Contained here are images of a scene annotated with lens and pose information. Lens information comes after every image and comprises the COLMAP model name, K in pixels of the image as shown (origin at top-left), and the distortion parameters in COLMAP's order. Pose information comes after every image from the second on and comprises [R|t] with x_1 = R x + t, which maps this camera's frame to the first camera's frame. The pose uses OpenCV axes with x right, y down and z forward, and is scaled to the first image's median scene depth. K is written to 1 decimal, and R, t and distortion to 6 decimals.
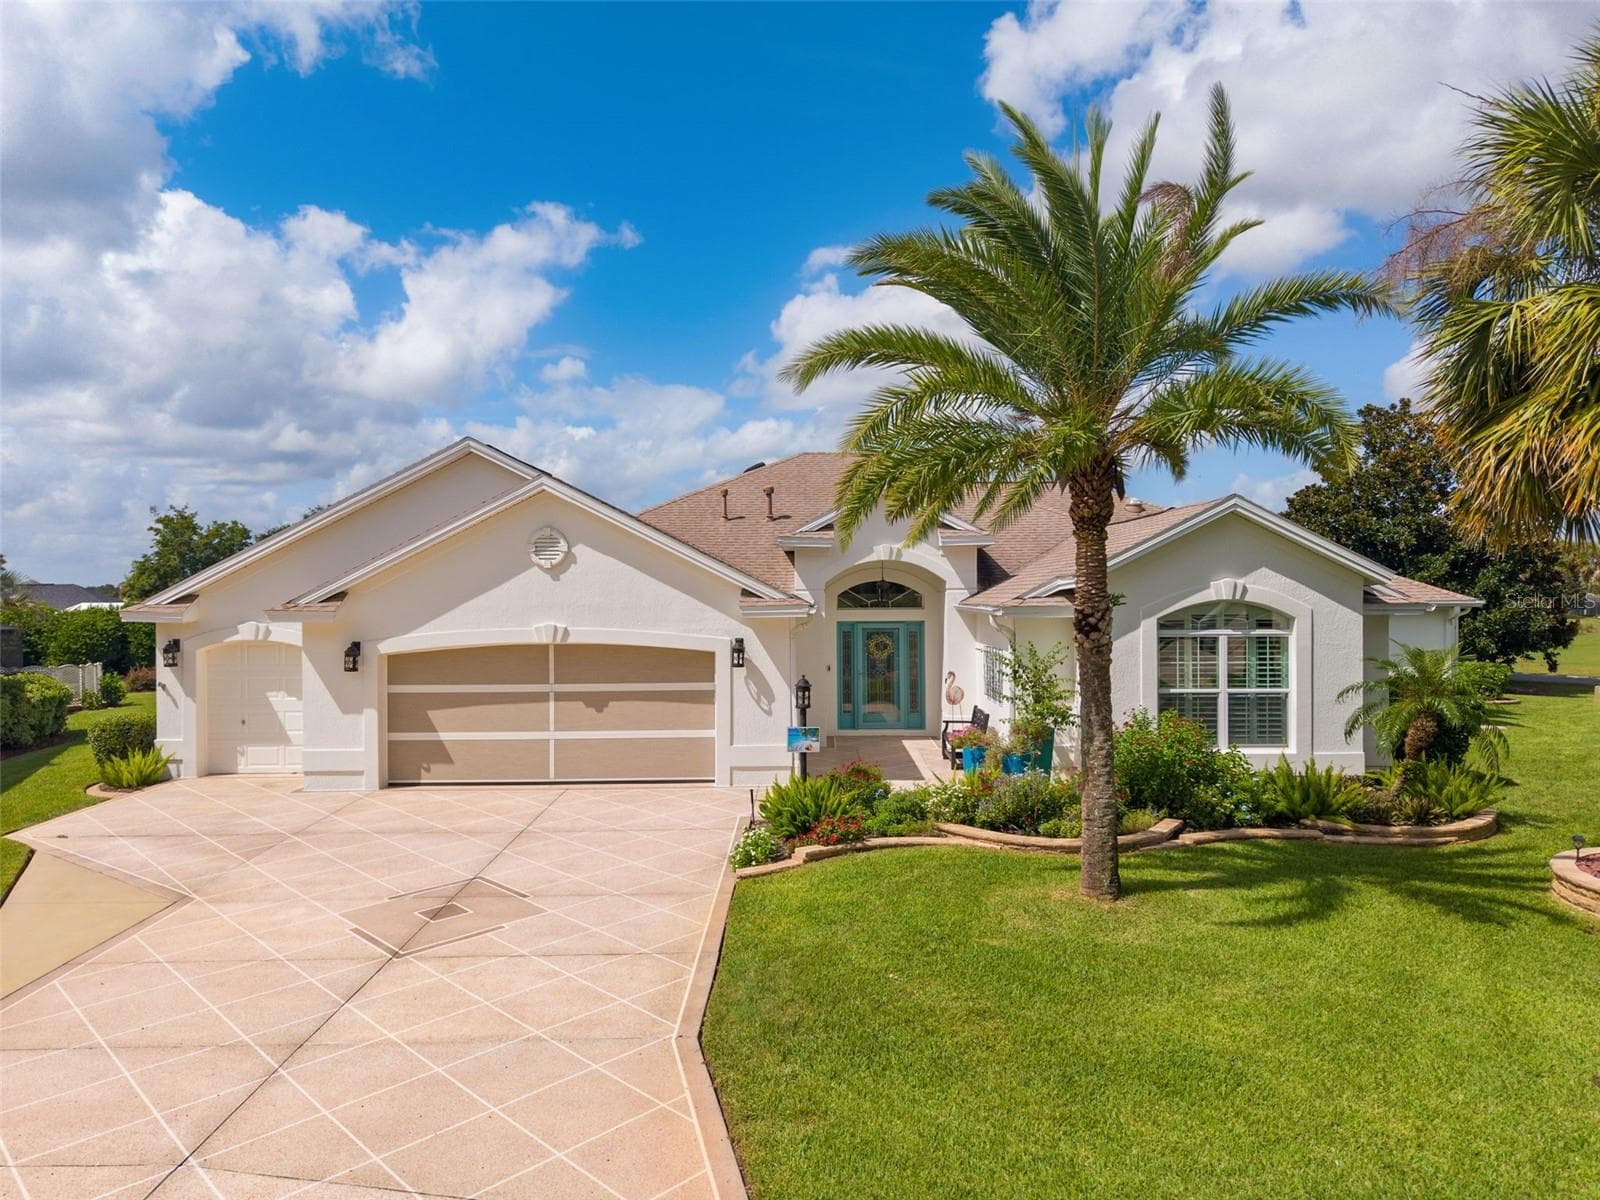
lens RADIAL K [[1078.0, 0, 804.3], [0, 1078.0, 603.4], [0, 0, 1]] dist [0.036419, -0.041603]
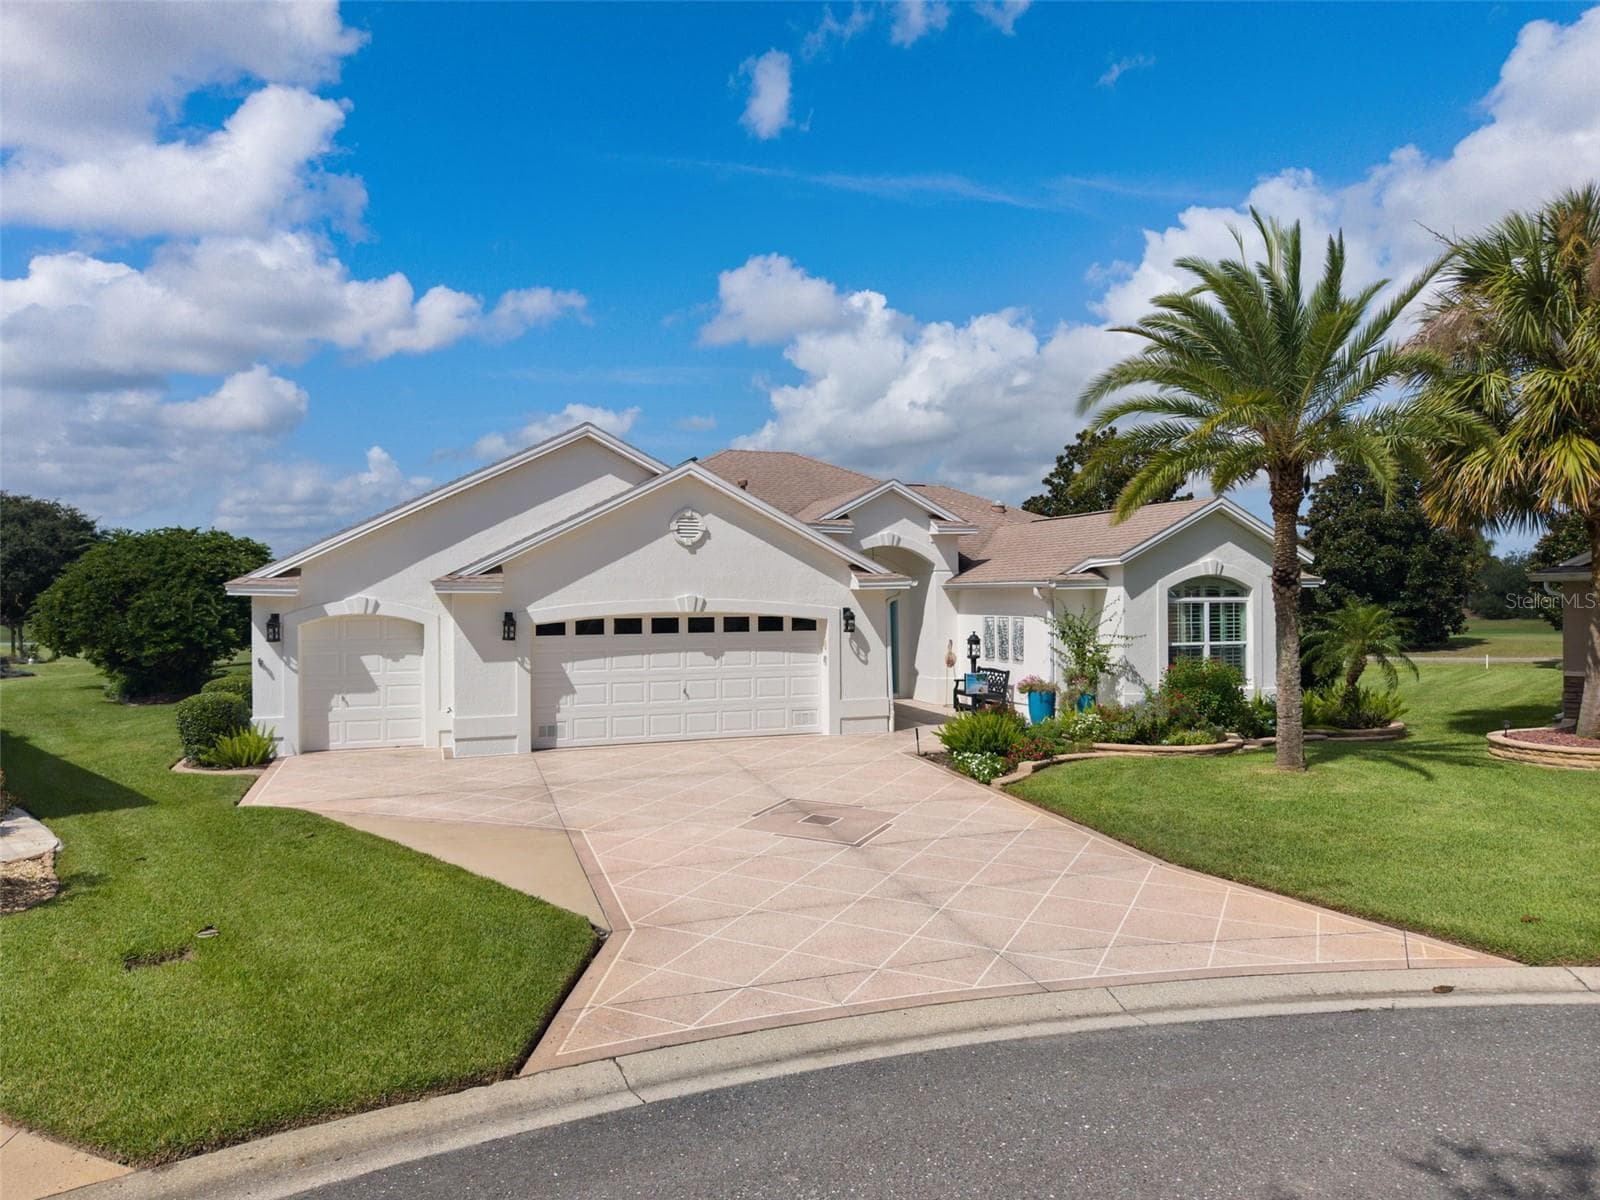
lens RADIAL K [[1078.0, 0, 804.3], [0, 1078.0, 603.4], [0, 0, 1]] dist [0.036419, -0.041603]
pose [[0.941908, -0.003888, 0.335848, -0.522172], [0.004899, 0.999986, -0.002163, 0.032041], [-0.335834, 0.003683, 0.941914, -0.086026]]
